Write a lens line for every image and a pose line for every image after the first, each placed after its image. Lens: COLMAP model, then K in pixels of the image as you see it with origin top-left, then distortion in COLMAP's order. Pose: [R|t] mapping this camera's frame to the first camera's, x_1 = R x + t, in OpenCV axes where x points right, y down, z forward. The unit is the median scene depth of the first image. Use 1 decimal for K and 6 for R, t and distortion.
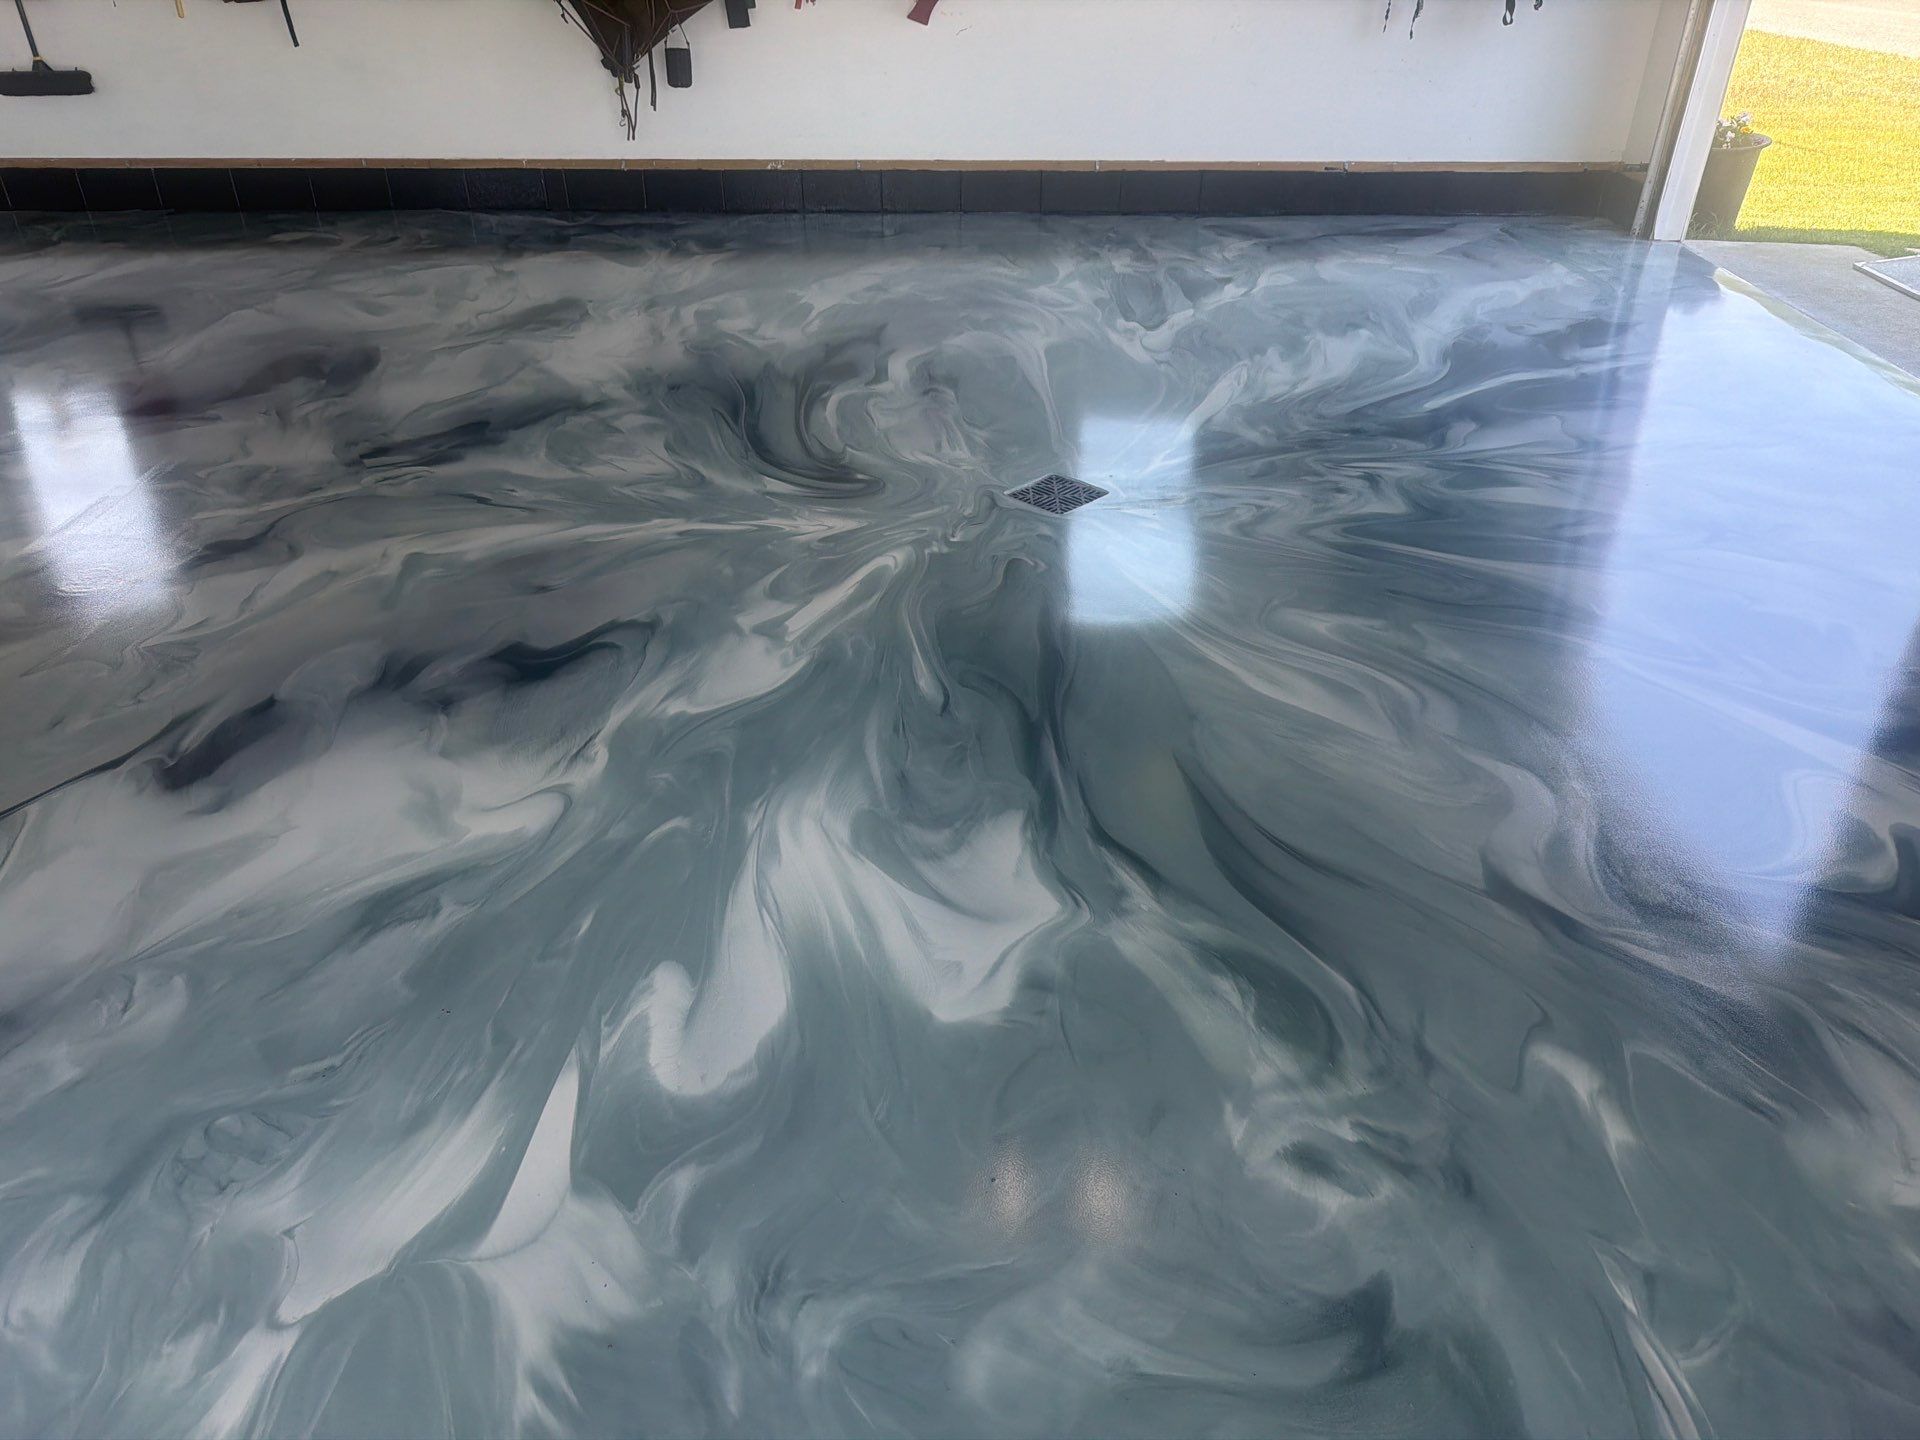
lens RADIAL K [[1355.3, 0, 952.1], [0, 1355.3, 723.2], [0, 0, 1]] dist [0.031174, -0.040619]
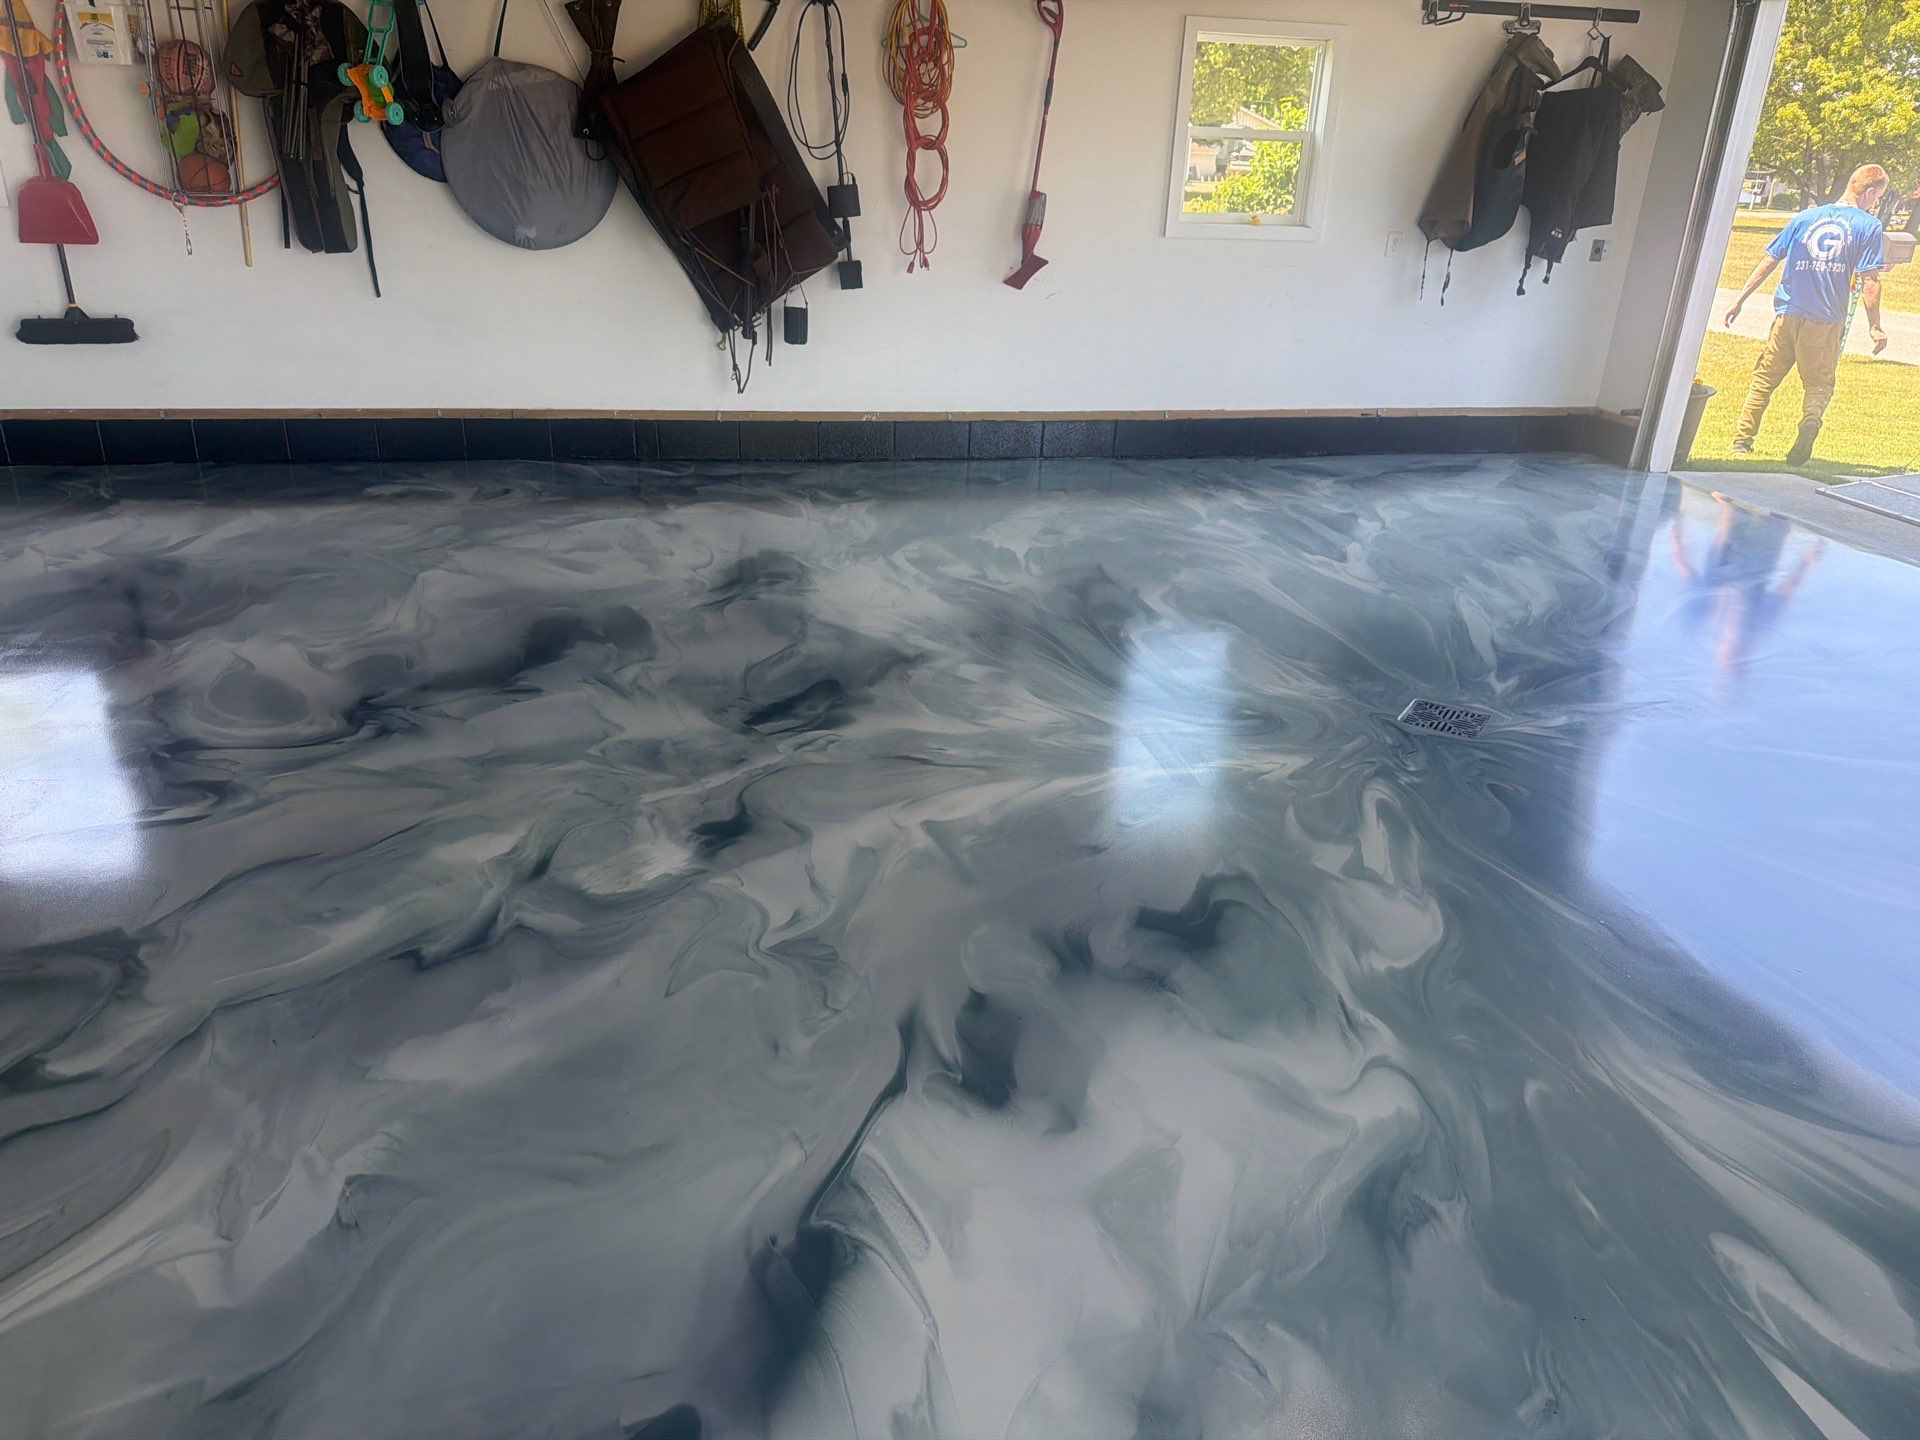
lens RADIAL K [[1355.3, 0, 953.7], [0, 1355.3, 725.9], [0, 0, 1]] dist [0.031174, -0.040619]
pose [[0.973319, -0.056669, 0.222346, -0.809898], [0.089637, 0.985928, -0.141104, -0.078954], [-0.211221, 0.157270, 0.964703, 0.107491]]
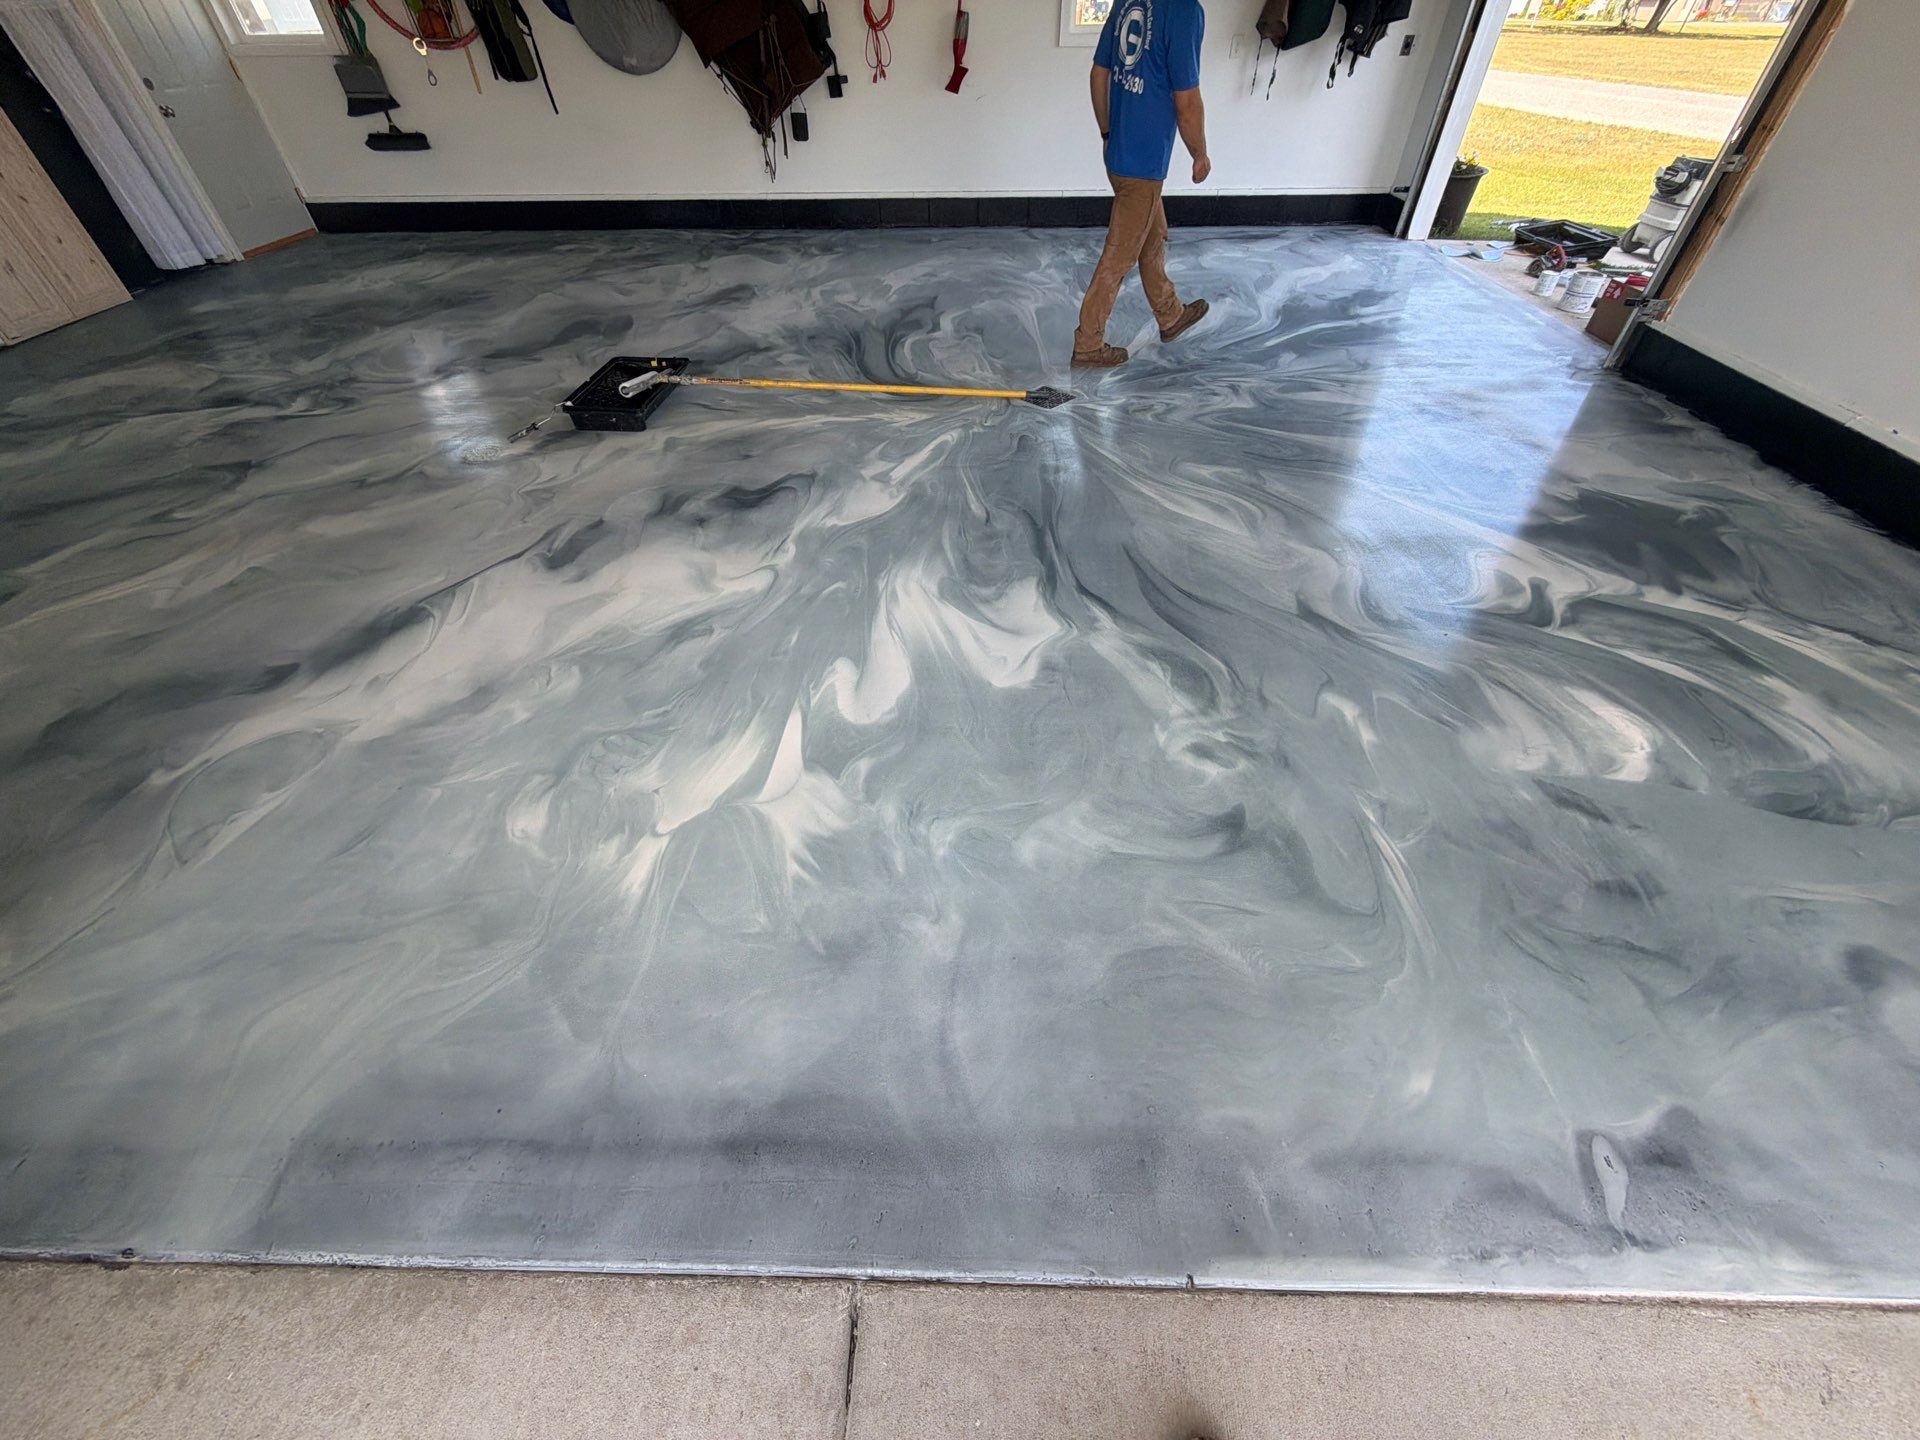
lens RADIAL K [[763.2, 0, 961.2], [0, 763.2, 720.7], [0, 0, 1]] dist [0.001404, -0.000847]
pose [[0.999947, -0.009714, -0.003353, -0.043705], [0.010184, 0.980354, 0.196981, 0.053380], [0.001373, -0.197005, 0.980402, -0.007193]]
